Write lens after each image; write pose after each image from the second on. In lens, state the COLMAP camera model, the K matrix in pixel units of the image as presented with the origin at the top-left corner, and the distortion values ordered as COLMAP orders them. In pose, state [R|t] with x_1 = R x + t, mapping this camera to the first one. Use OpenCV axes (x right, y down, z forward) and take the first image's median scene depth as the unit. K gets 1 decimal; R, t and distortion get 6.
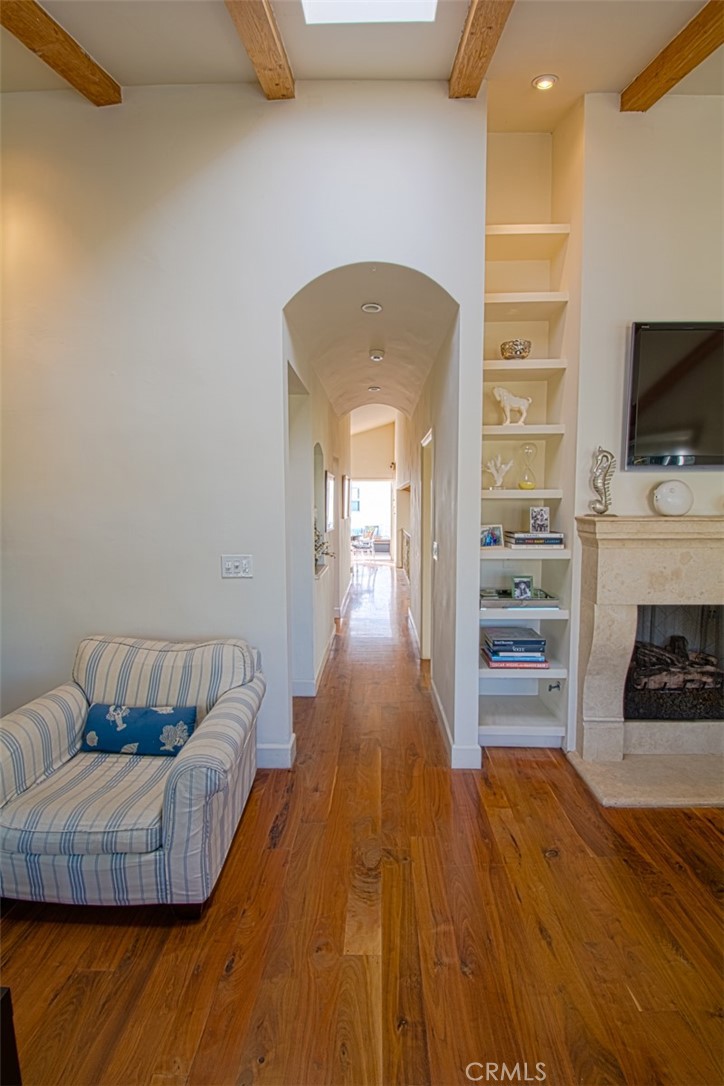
lens RADIAL K [[479.6, 0, 362.0], [0, 479.6, 543.0], [0, 0, 1]] dist [0.018992, -0.025468]
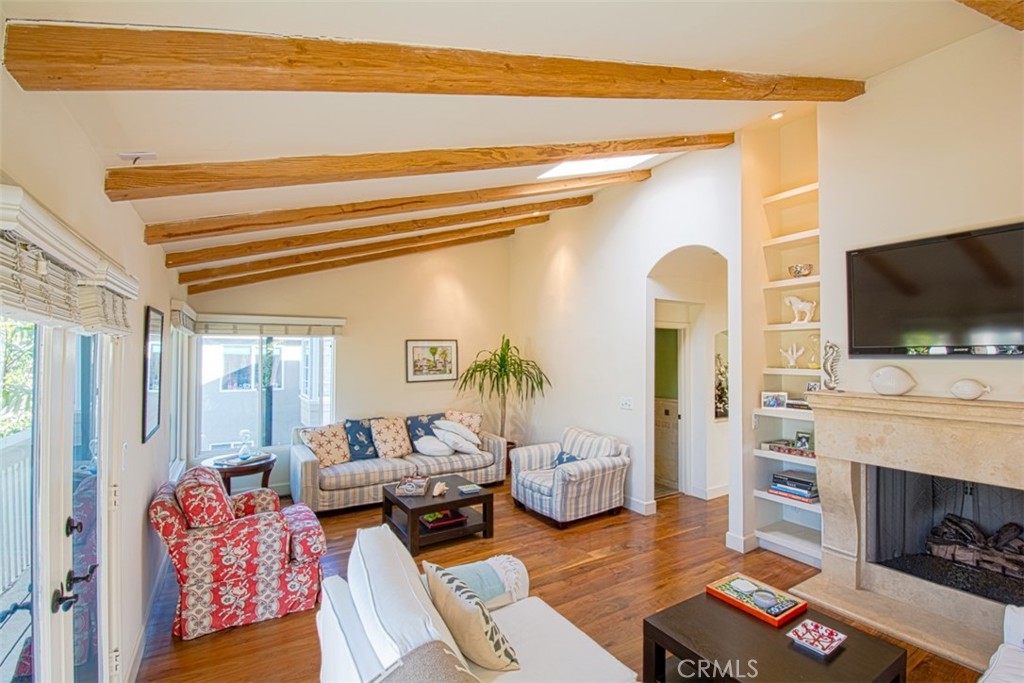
lens RADIAL K [[452.2, 0, 519.0], [0, 452.2, 348.5], [0, 0, 1]] dist [0.018992, -0.025468]
pose [[0.552631, -0.005563, -0.833407, 1.110479], [-0.080101, 0.994994, -0.059756, -0.030374], [0.829568, 0.099780, 0.549419, -0.454822]]
